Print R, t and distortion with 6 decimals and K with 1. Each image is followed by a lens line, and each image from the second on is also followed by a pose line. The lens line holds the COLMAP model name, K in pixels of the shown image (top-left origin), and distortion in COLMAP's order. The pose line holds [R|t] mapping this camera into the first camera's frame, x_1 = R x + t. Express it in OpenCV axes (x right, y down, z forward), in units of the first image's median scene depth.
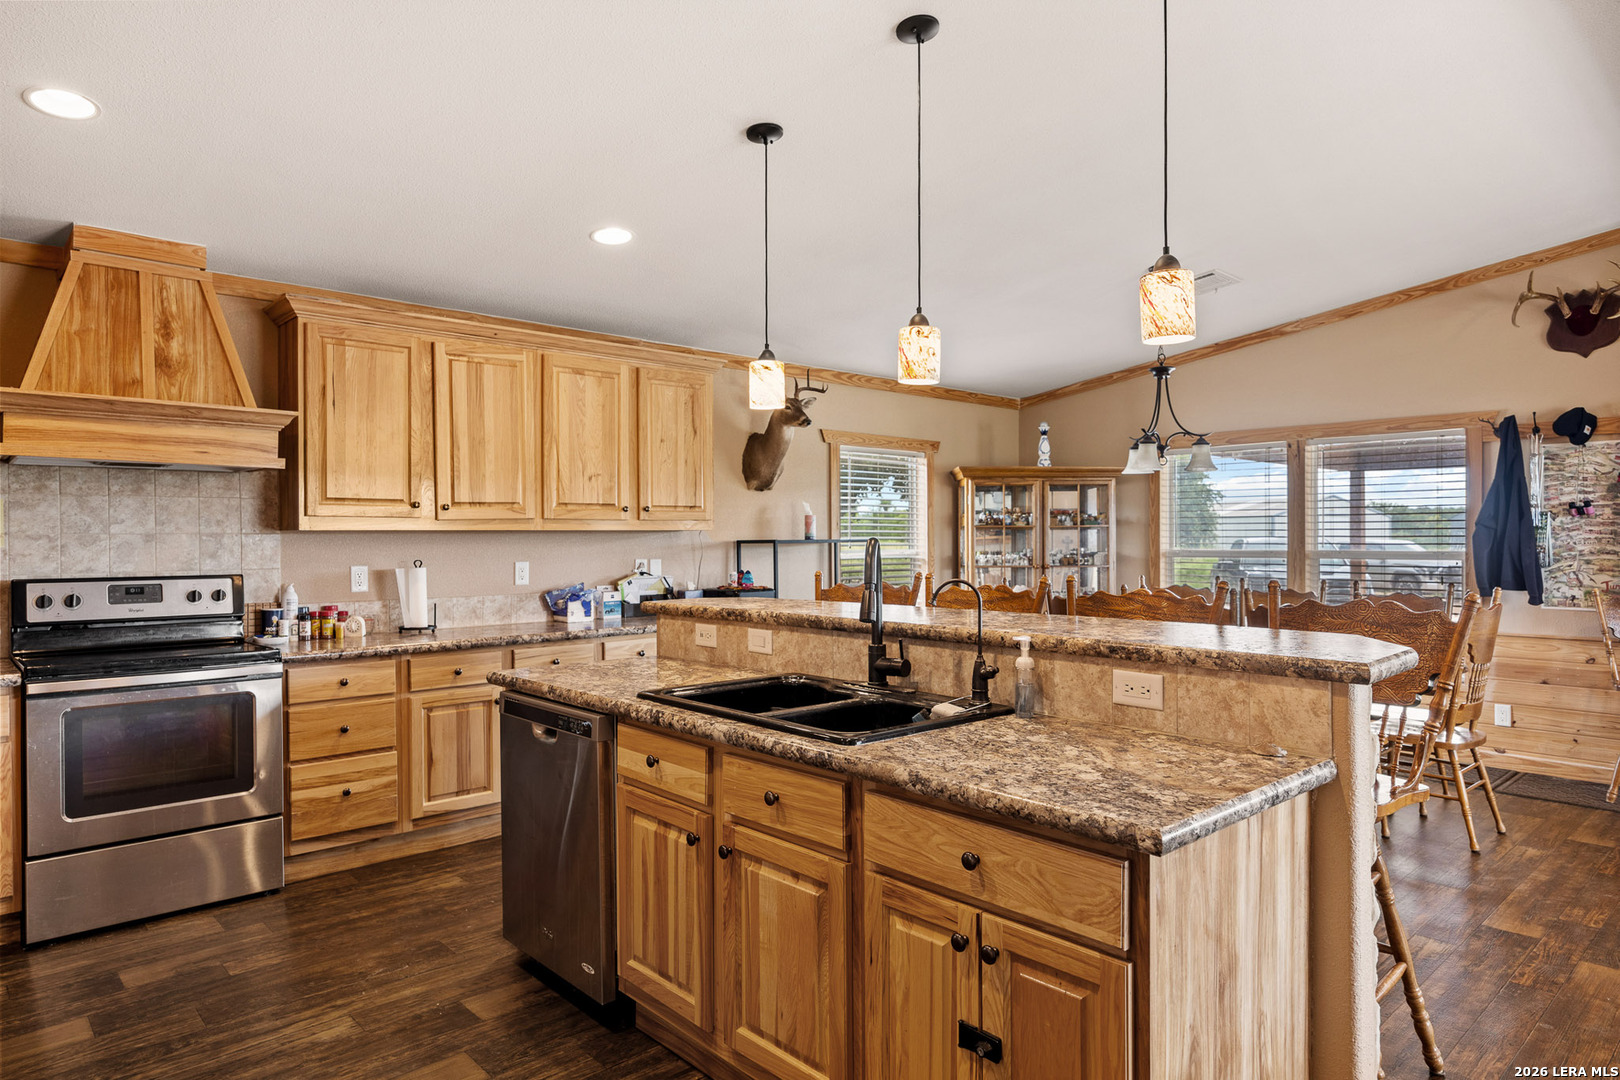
lens RADIAL K [[980.9, 0, 817.1], [0, 980.9, 539.3], [0, 0, 1]] dist [-0.009717, 0.000741]
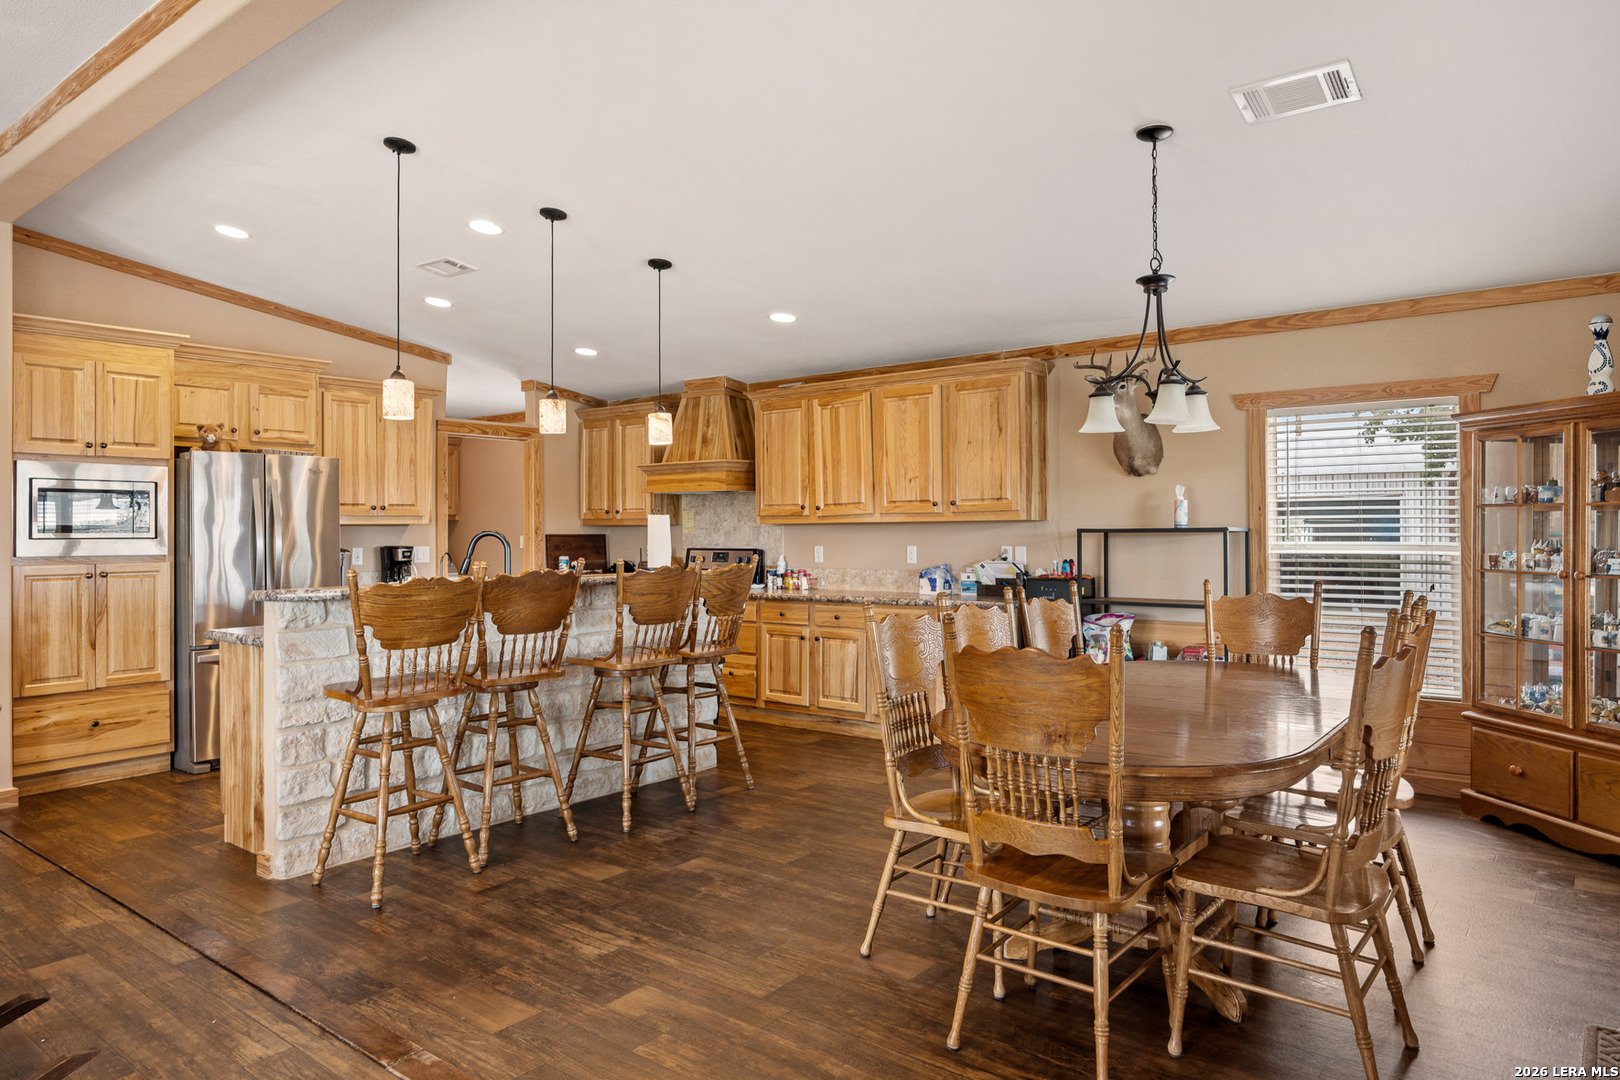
lens RADIAL K [[1047.6, 0, 820.1], [0, 1047.6, 525.4], [0, 0, 1]] dist [0.003906, -0.007028]
pose [[0.139985, -0.003809, -0.990146, 1.176489], [0.003547, 0.999988, -0.003345, -0.000222], [0.990147, -0.003044, 0.139996, 0.748979]]
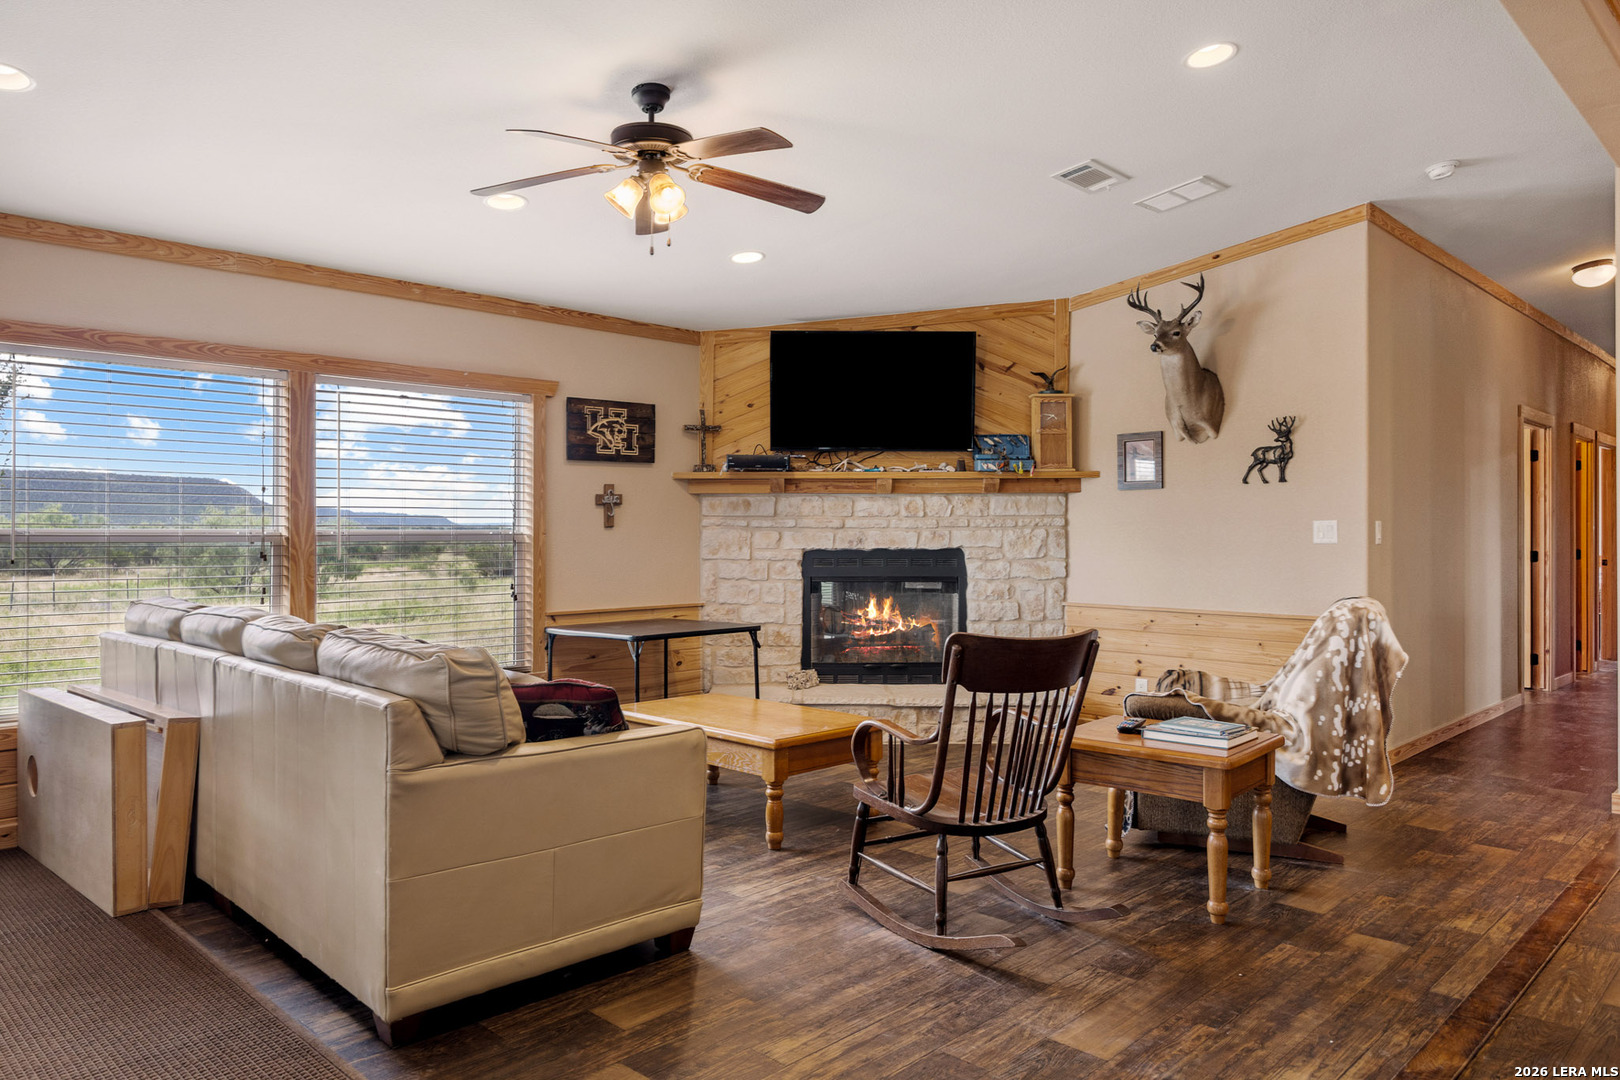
lens RADIAL K [[1059.2, 0, 813.8], [0, 1059.2, 537.3], [0, 0, 1]] dist [-0.021323, -0.000513]
pose [[-0.998745, 0.005120, -0.049829, -0.125351], [0.005088, 0.999987, 0.000771, 0.027837], [0.049832, 0.000517, -0.998757, 2.070454]]
